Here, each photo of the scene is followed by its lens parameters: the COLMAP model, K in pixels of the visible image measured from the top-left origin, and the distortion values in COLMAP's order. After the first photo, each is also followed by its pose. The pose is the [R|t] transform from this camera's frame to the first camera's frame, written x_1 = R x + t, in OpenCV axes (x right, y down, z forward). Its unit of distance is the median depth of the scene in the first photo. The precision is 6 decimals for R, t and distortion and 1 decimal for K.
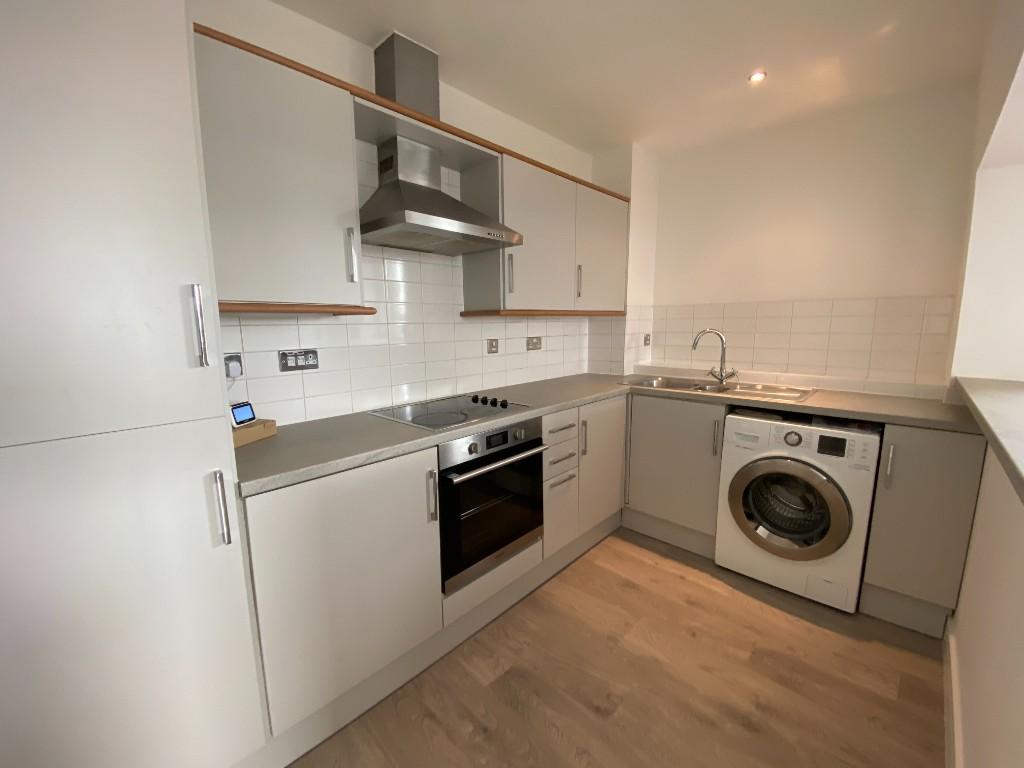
lens RADIAL K [[418.6, 0, 510.1], [0, 418.6, 384.5], [0, 0, 1]] dist [0.027613, -0.021284]
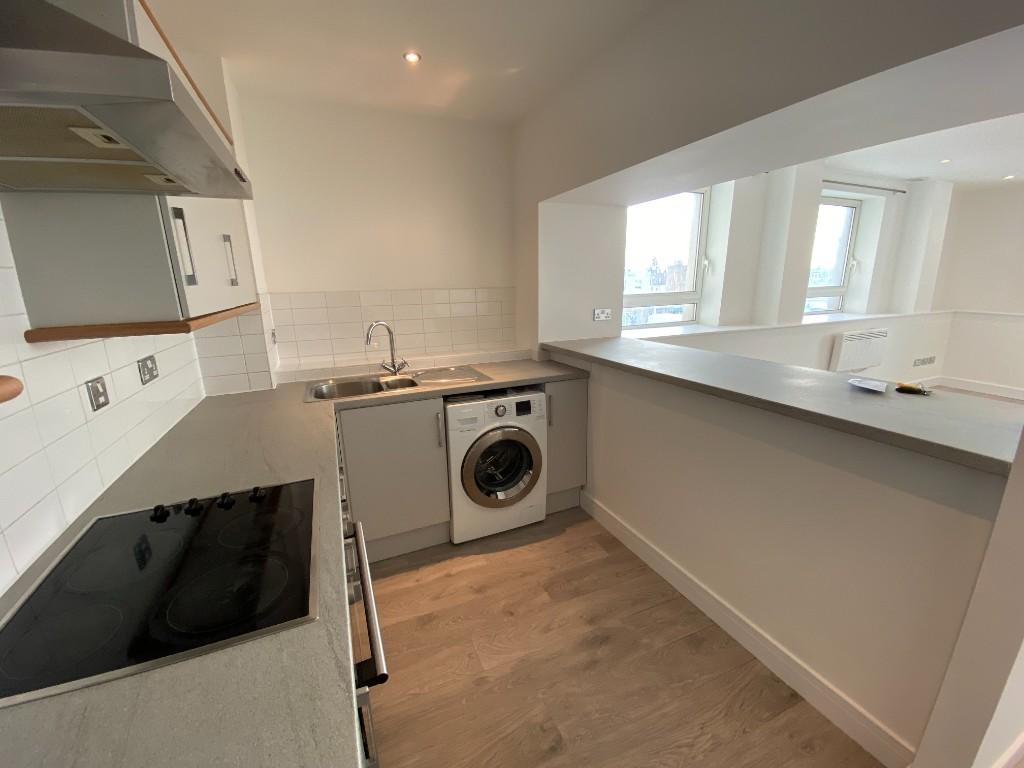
lens RADIAL K [[418.6, 0, 510.1], [0, 418.6, 384.5], [0, 0, 1]] dist [0.027613, -0.021284]
pose [[0.386956, -0.218791, 0.895765, -0.357653], [0.153391, 0.973181, 0.171438, -0.139957], [-0.909250, 0.071063, 0.410139, 0.474239]]
